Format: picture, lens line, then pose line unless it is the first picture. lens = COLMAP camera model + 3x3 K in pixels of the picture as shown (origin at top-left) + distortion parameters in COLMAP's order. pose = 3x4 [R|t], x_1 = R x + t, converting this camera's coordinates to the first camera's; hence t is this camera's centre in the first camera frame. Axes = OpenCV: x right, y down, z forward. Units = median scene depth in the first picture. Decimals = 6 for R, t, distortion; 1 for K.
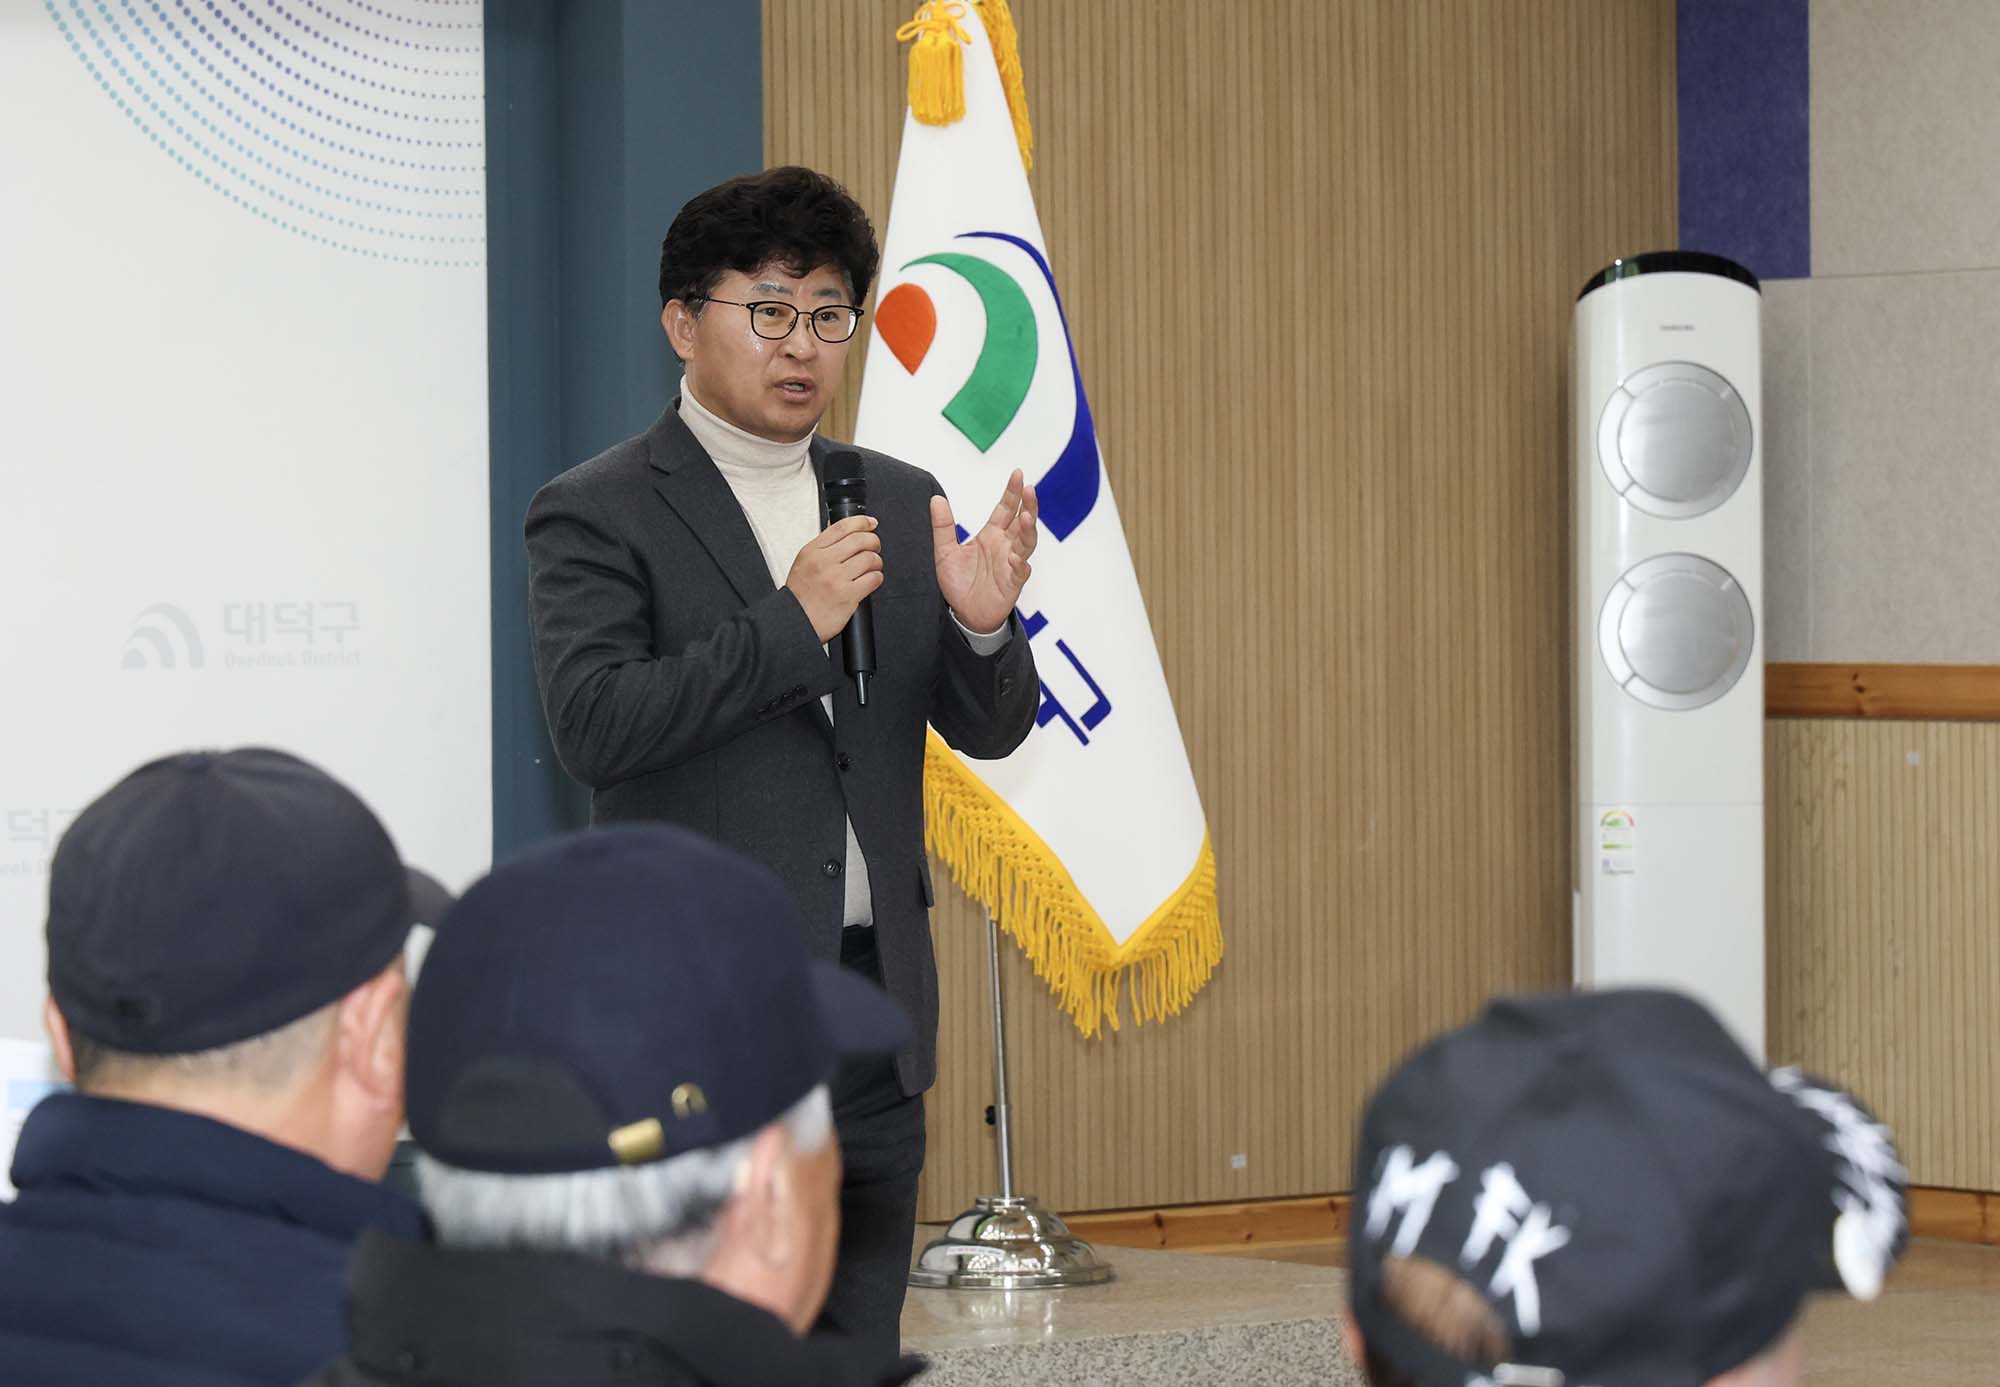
lens RADIAL K [[8108.1, 0, 1000.0], [0, 8108.1, 693.5], [0, 0, 1]] dist [0.017492, 0.370034]
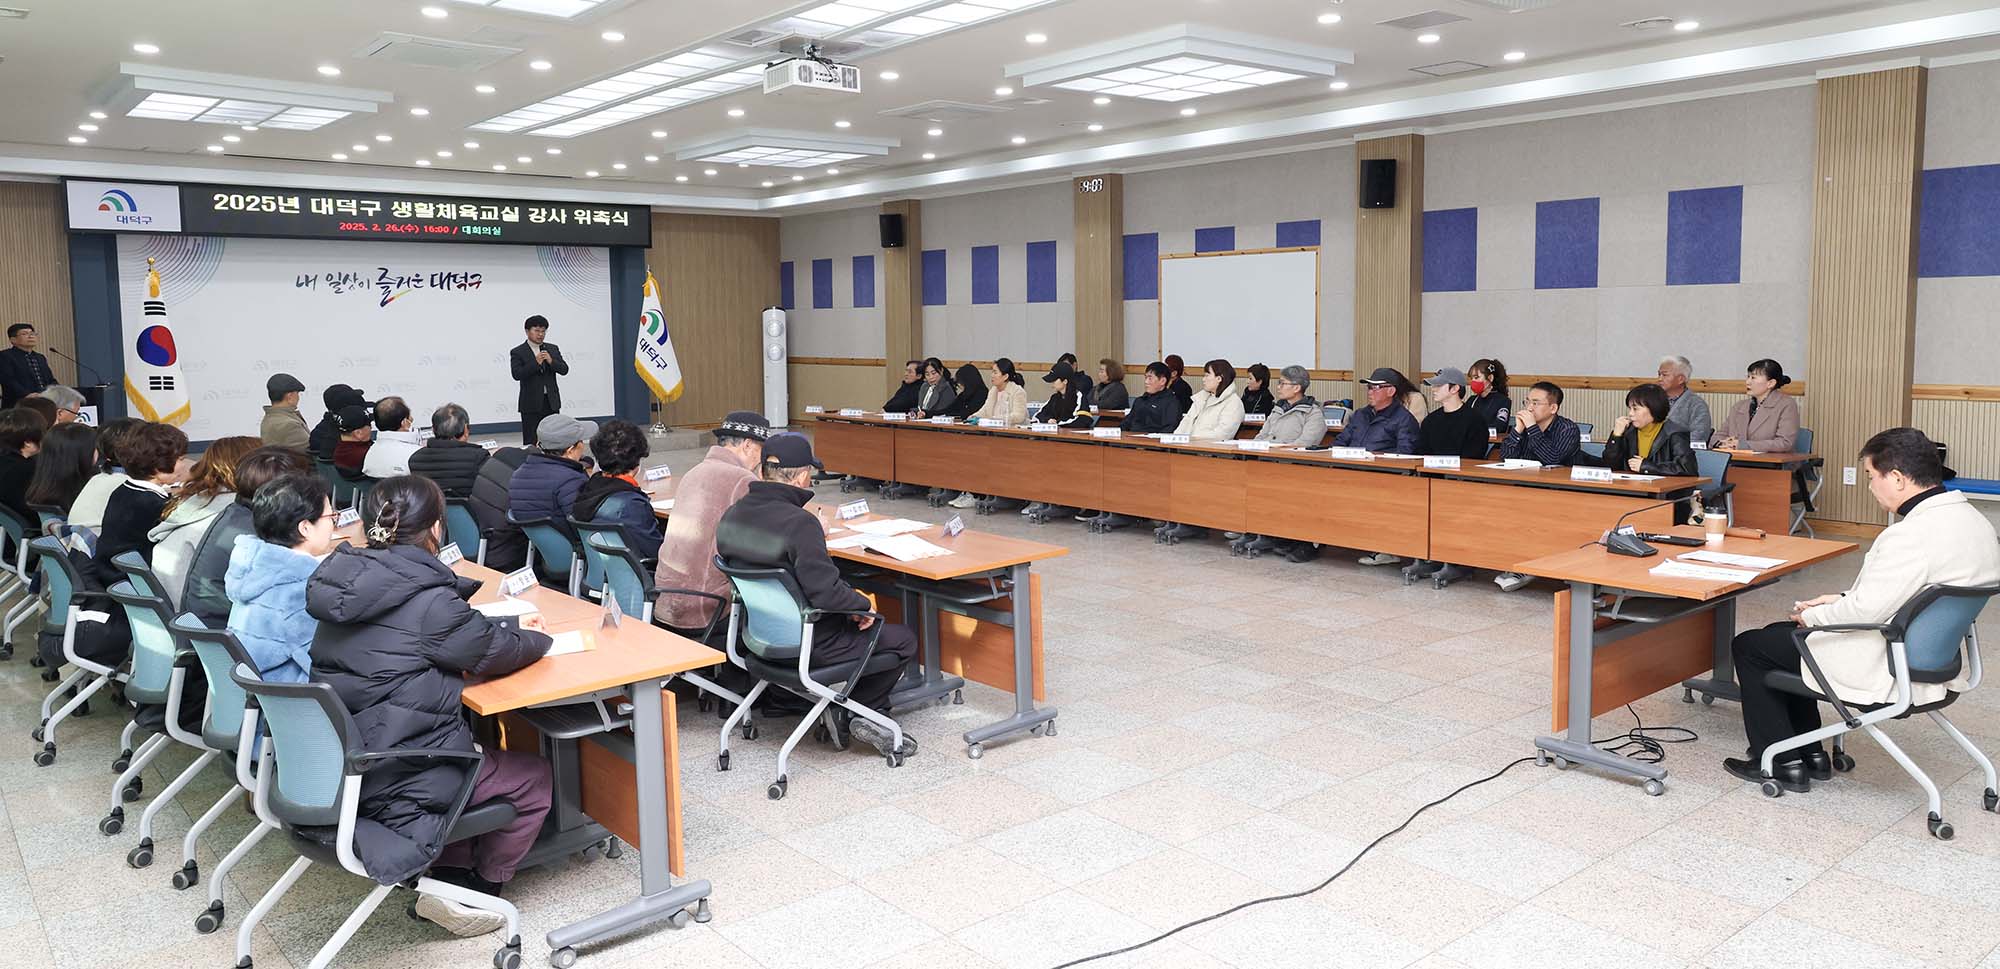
lens RADIAL K [[1336.7, 0, 1032.6], [0, 1336.7, 407.3], [0, 0, 1]] dist [0.005837, 0.004799]
pose [[0.998000, -0.004504, 0.063048, 0.280159], [0.001533, 0.998889, 0.047091, -0.017661], [-0.063190, -0.046900, 0.996899, -0.393752]]
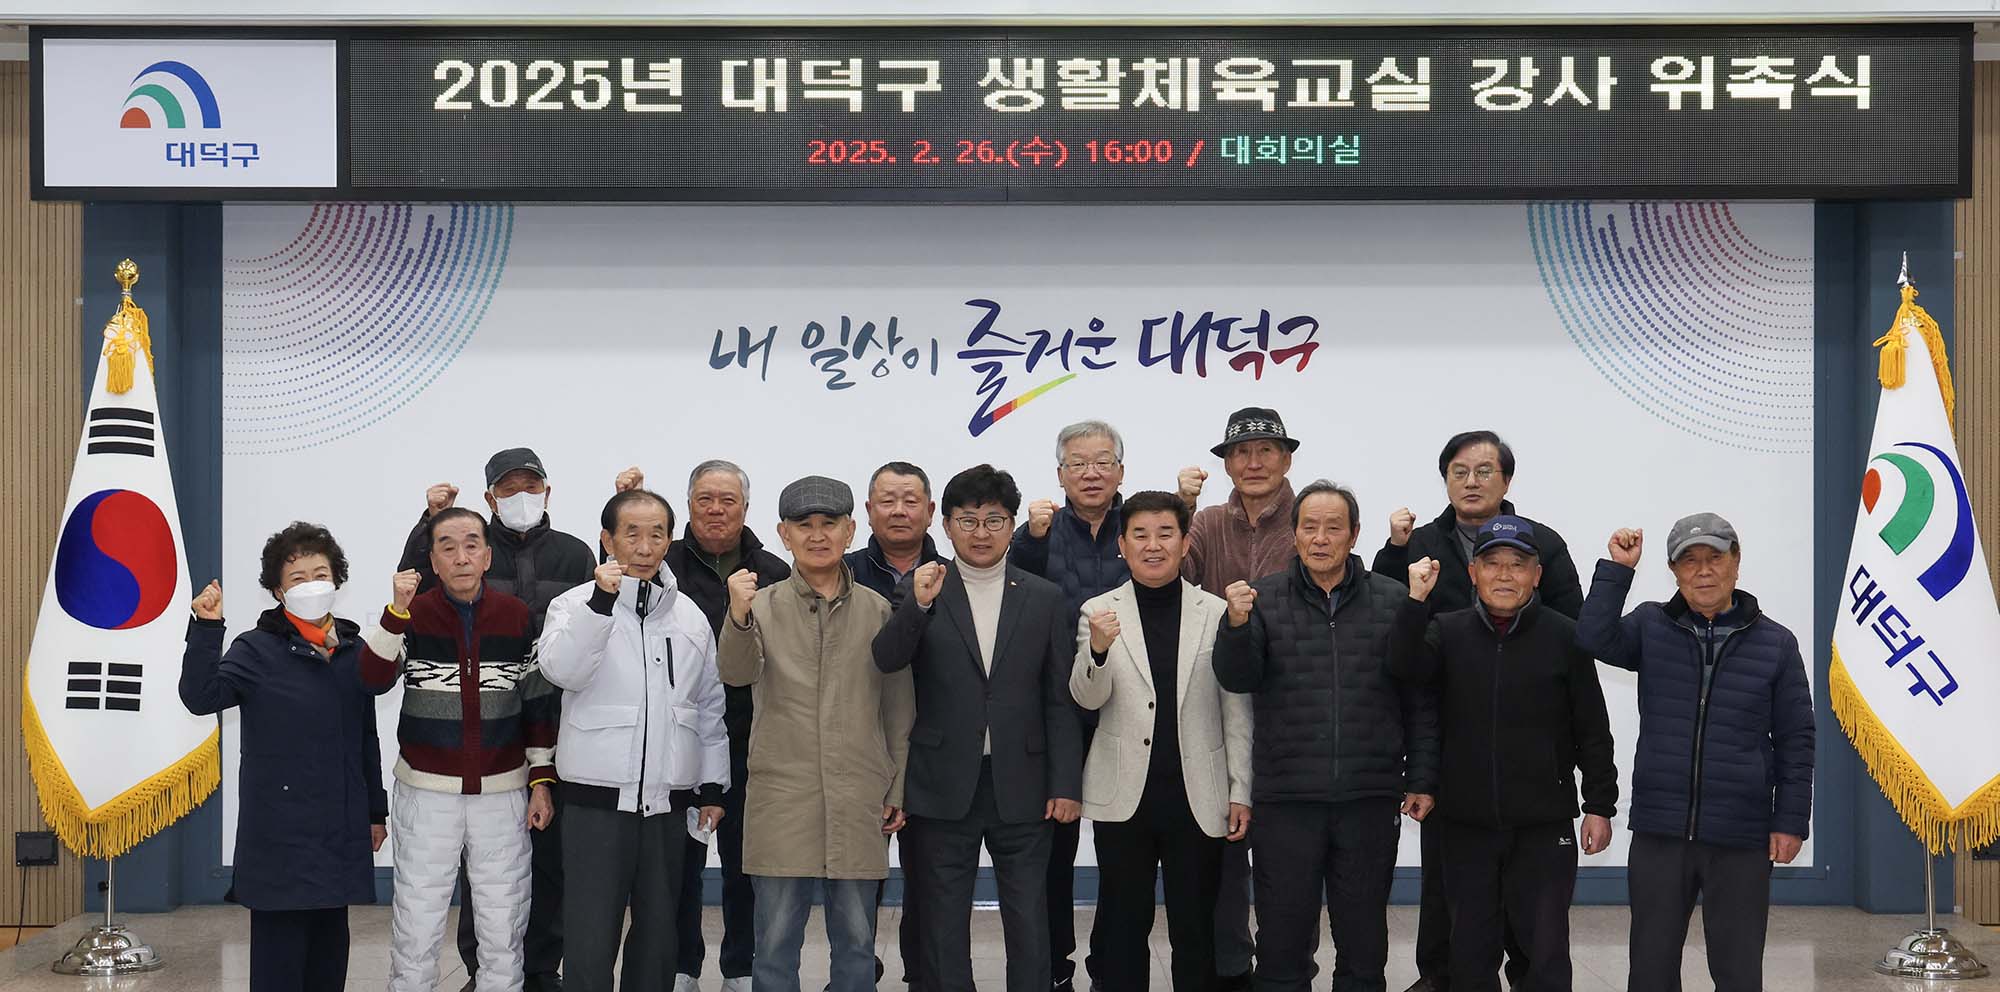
lens RADIAL K [[3040.1, 0, 1000.0], [0, 3040.1, 496.0], [0, 0, 1]] dist [0.030495, 0.014508]
pose [[0.787414, 0.007716, -0.616376, 0.257120], [-0.021600, 0.999653, -0.015081, -0.025291], [0.616046, 0.025189, 0.787308, 0.252015]]
